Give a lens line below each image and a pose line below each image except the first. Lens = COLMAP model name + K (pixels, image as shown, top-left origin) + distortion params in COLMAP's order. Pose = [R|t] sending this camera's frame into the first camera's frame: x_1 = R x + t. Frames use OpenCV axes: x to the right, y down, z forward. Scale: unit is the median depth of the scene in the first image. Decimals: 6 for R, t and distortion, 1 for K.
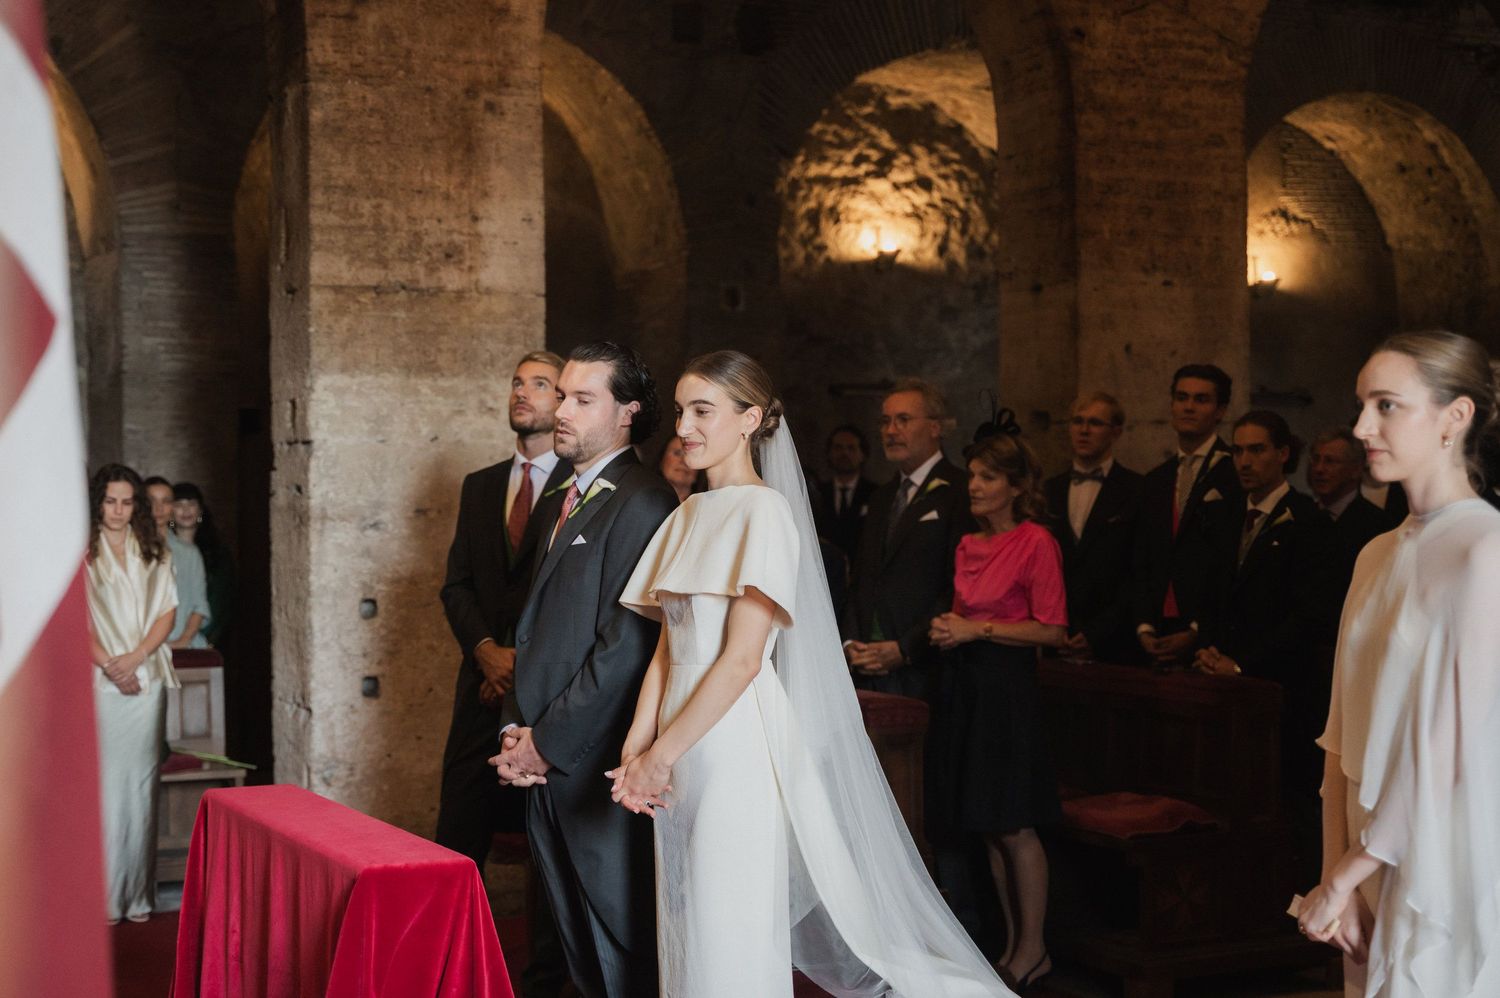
lens RADIAL K [[2196.3, 0, 729.5], [0, 2196.3, 497.9], [0, 0, 1]] dist [0.007739, 0.012267]
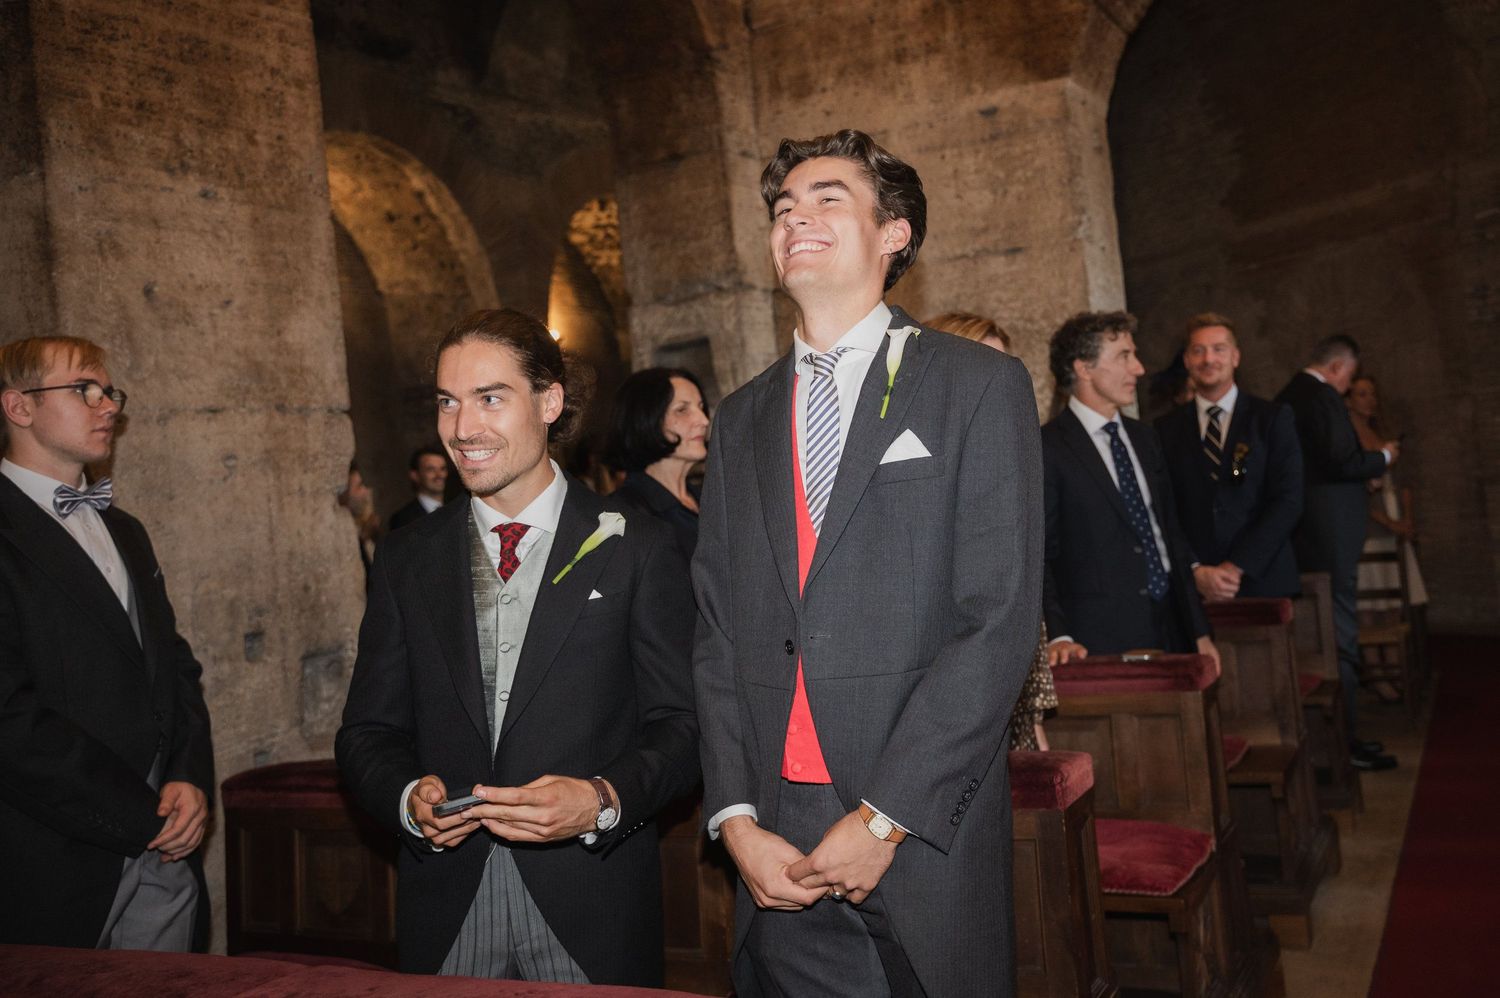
lens RADIAL K [[1243.8, 0, 786.2], [0, 1243.8, 468.9], [0, 0, 1]] dist [0.002789, -0.009153]
pose [[0.777397, -0.056819, 0.626439, 0.066602], [0.085994, 0.996161, -0.016363, 0.001619], [-0.623105, 0.066590, 0.779299, 0.416551]]
